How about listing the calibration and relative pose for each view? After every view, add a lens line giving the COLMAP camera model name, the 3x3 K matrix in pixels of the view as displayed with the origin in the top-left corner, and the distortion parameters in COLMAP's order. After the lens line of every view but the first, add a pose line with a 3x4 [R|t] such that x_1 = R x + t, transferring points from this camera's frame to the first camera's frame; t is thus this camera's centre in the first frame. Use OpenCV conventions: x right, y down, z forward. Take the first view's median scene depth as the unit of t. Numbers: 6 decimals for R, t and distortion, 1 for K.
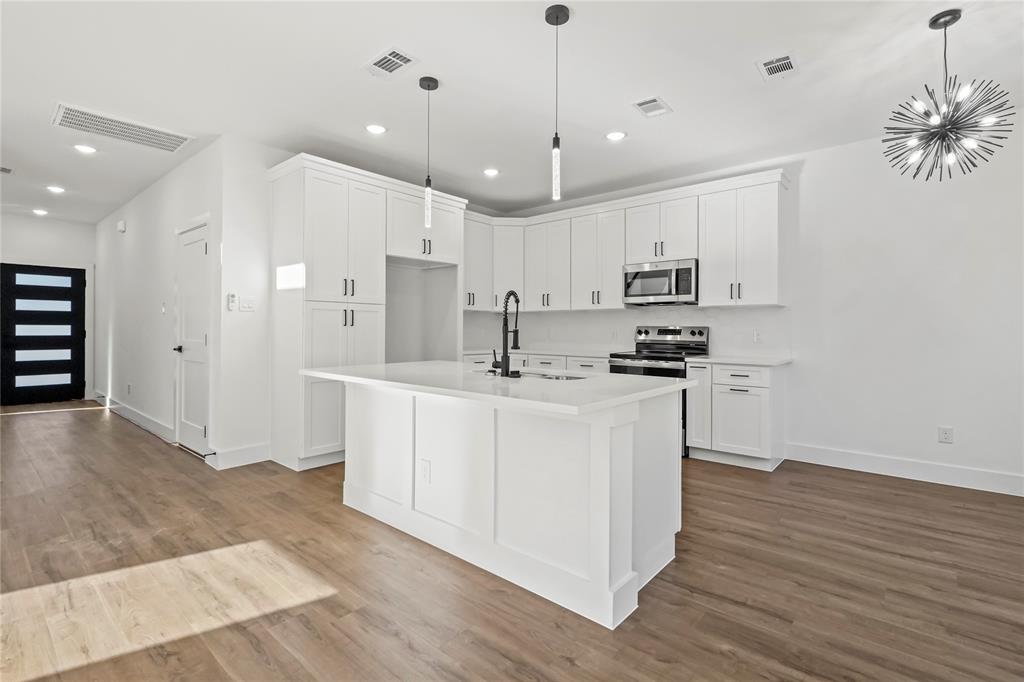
lens RADIAL K [[476.1, 0, 514.0], [0, 476.1, 332.0], [0, 0, 1]] dist [-0.004478, 0.001907]
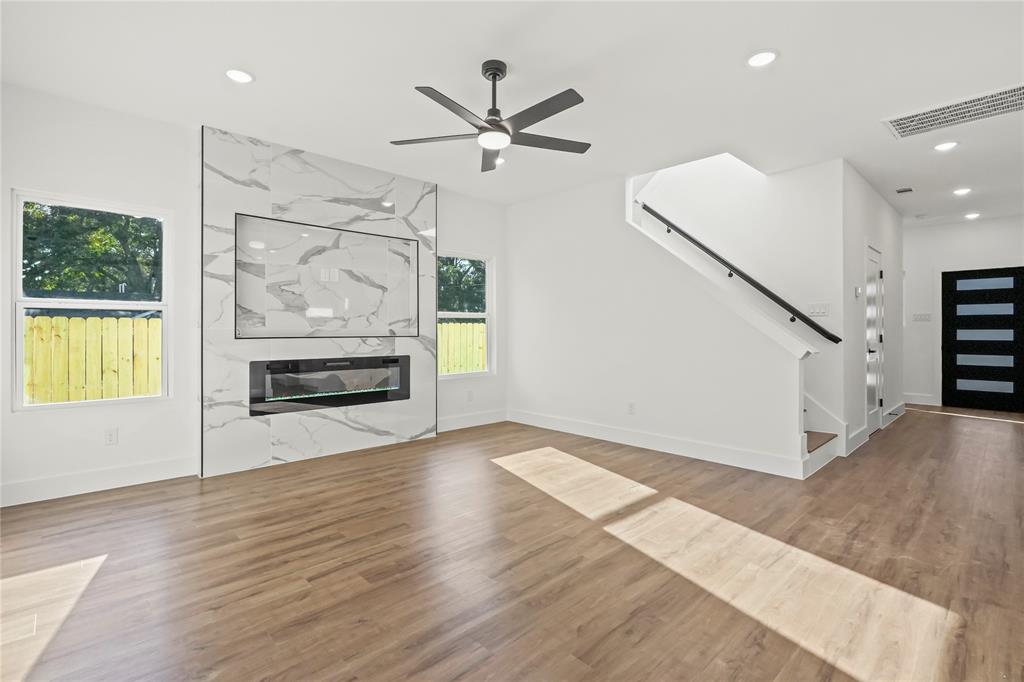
lens RADIAL K [[476.1, 0, 509.5], [0, 476.1, 334.1], [0, 0, 1]] dist [-0.004478, 0.001907]
pose [[-0.105169, 0.001912, -0.994453, 0.164297], [-0.009206, 0.999953, 0.002896, 0.000765], [0.994412, 0.009460, -0.105146, 0.252217]]
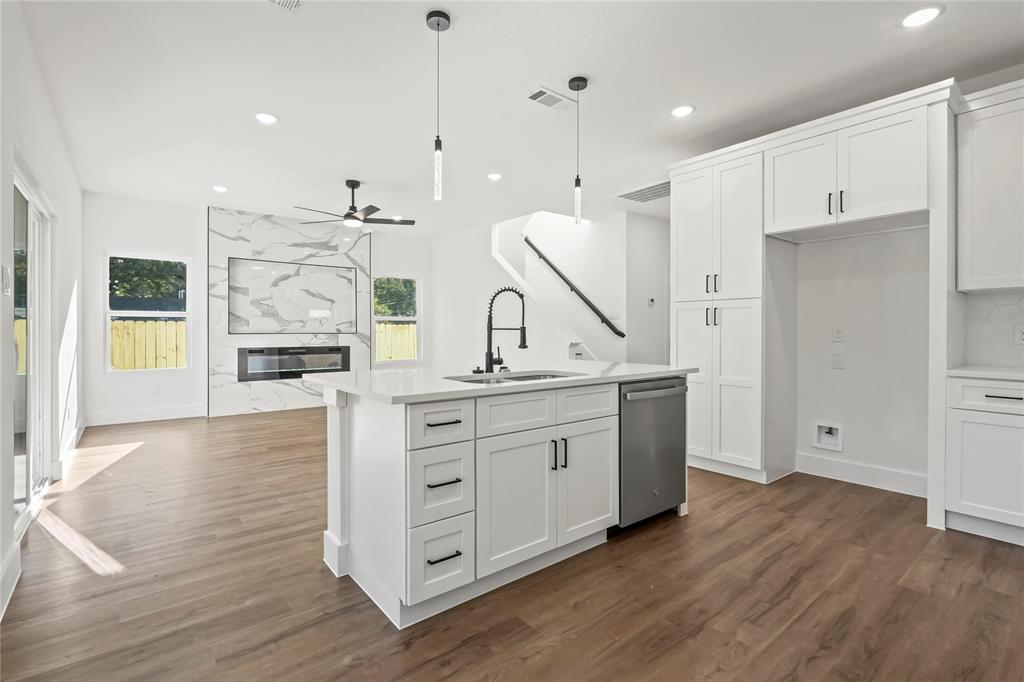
lens RADIAL K [[476.1, 0, 510.1], [0, 476.1, 332.8], [0, 0, 1]] dist [-0.004478, 0.001907]
pose [[-0.185624, -0.000675, -0.982621, 0.674514], [-0.008731, 0.999961, 0.000962, 0.004137], [0.982582, 0.008758, -0.185623, 0.847868]]
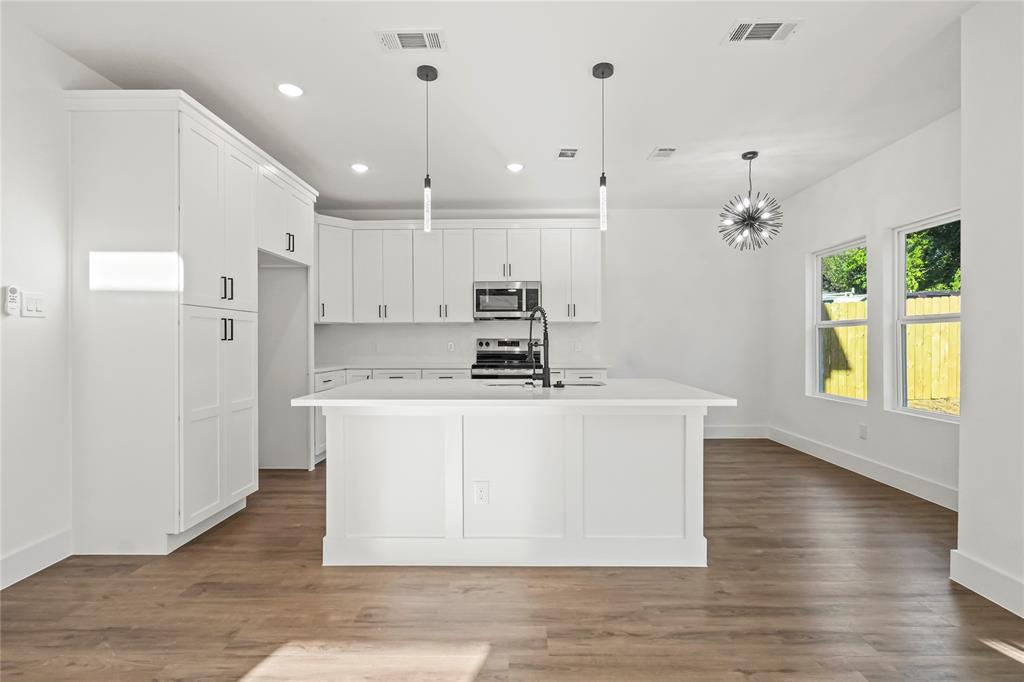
lens RADIAL K [[476.1, 0, 515.1], [0, 476.1, 344.6], [0, 0, 1]] dist [-0.004478, 0.001907]
pose [[0.762732, -0.012839, 0.646587, -0.521066], [0.010991, 0.999916, 0.006889, -0.006971], [-0.646621, 0.001853, 0.762809, 0.160422]]
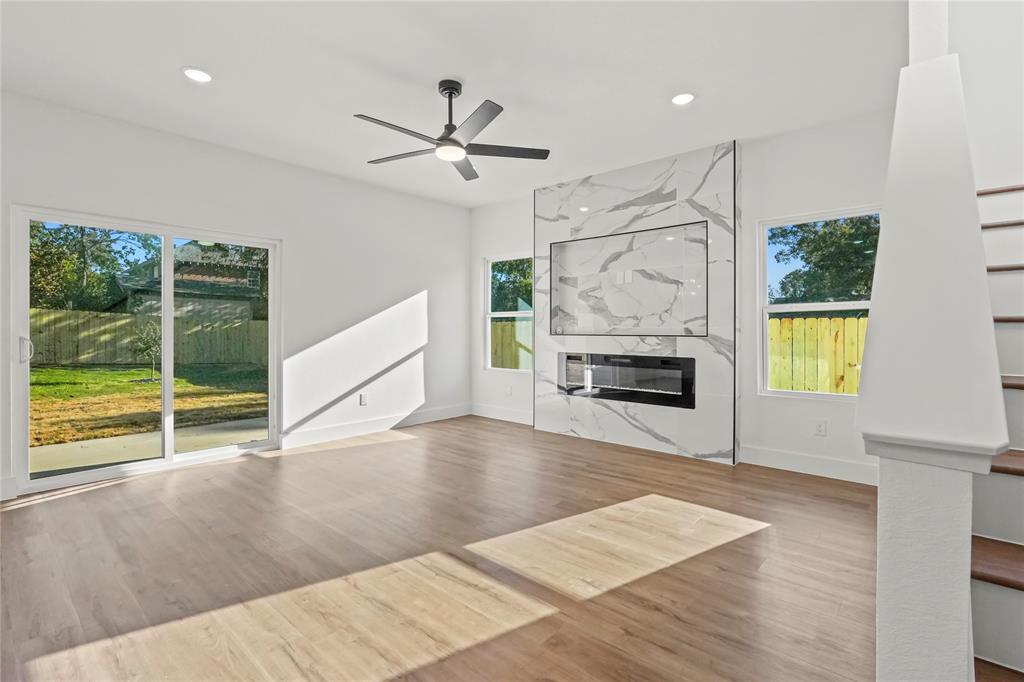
lens RADIAL K [[476.1, 0, 517.4], [0, 476.1, 335.8], [0, 0, 1]] dist [-0.004478, 0.001907]
pose [[-0.999904, -0.007198, 0.011859, -0.717143], [-0.006942, 0.999745, 0.021484, -0.008411], [-0.012011, 0.021400, -0.999699, 0.974274]]
